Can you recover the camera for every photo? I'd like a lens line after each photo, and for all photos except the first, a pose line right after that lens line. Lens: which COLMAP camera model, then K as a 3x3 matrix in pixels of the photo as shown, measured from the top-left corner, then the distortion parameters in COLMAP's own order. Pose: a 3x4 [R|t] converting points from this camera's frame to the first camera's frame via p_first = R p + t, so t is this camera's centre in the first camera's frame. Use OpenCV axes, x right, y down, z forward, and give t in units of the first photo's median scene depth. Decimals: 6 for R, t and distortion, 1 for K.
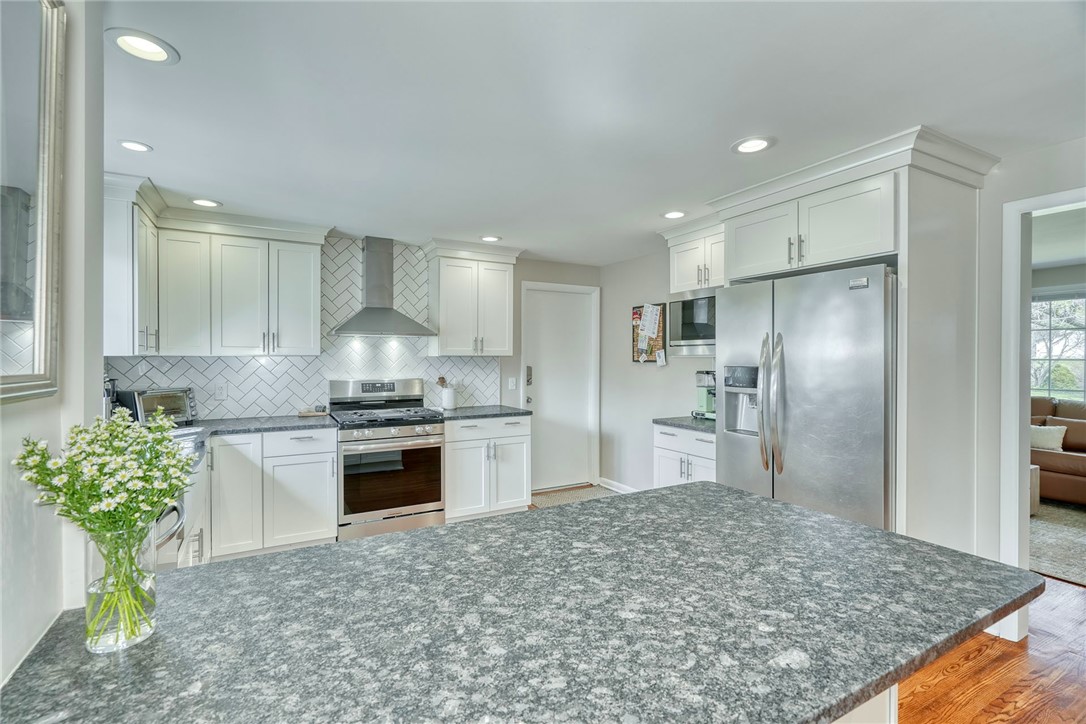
lens RADIAL K [[499.7, 0, 517.0], [0, 499.7, 353.7], [0, 0, 1]] dist [-0.004241, 0.001276]
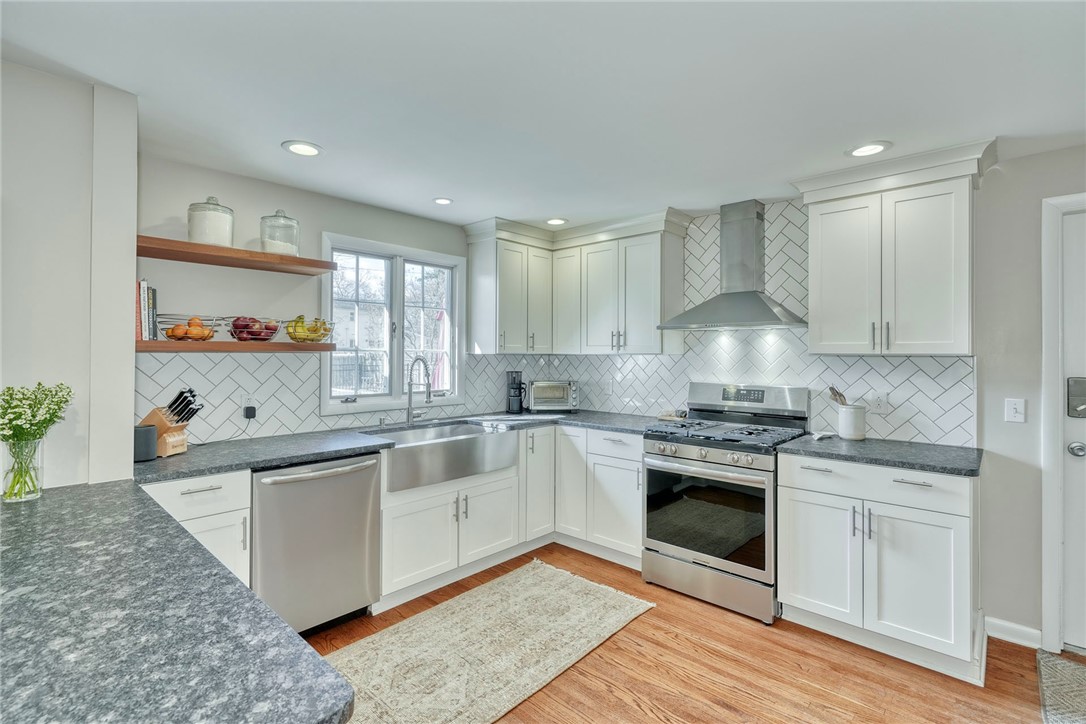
lens RADIAL K [[499.7, 0, 550.1], [0, 499.7, 348.1], [0, 0, 1]] dist [-0.004241, 0.001276]
pose [[0.344045, -0.011965, -0.938877, 0.364135], [0.001926, 0.999926, -0.012037, 0.003749], [0.938951, 0.002333, 0.344043, 0.477314]]
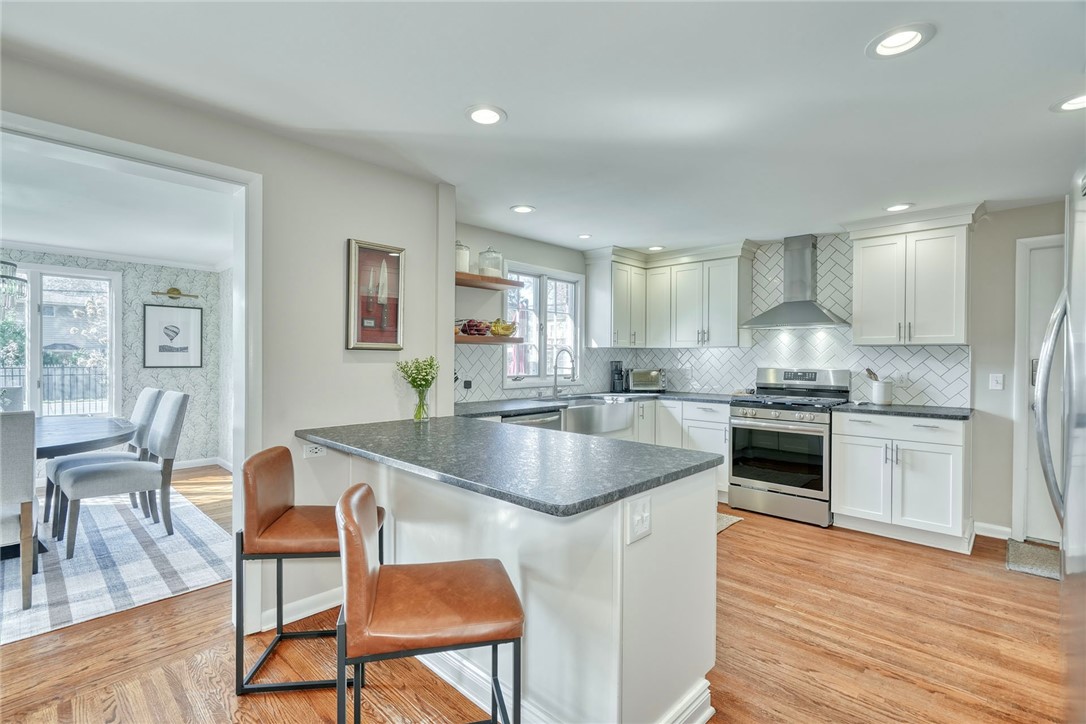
lens RADIAL K [[499.7, 0, 542.5], [0, 499.7, 359.4], [0, 0, 1]] dist [-0.004241, 0.001276]
pose [[0.322242, 0.003489, -0.946651, 0.580873], [0.001544, 0.999990, 0.004211, 0.028118], [0.946656, -0.002819, 0.322234, 0.145015]]
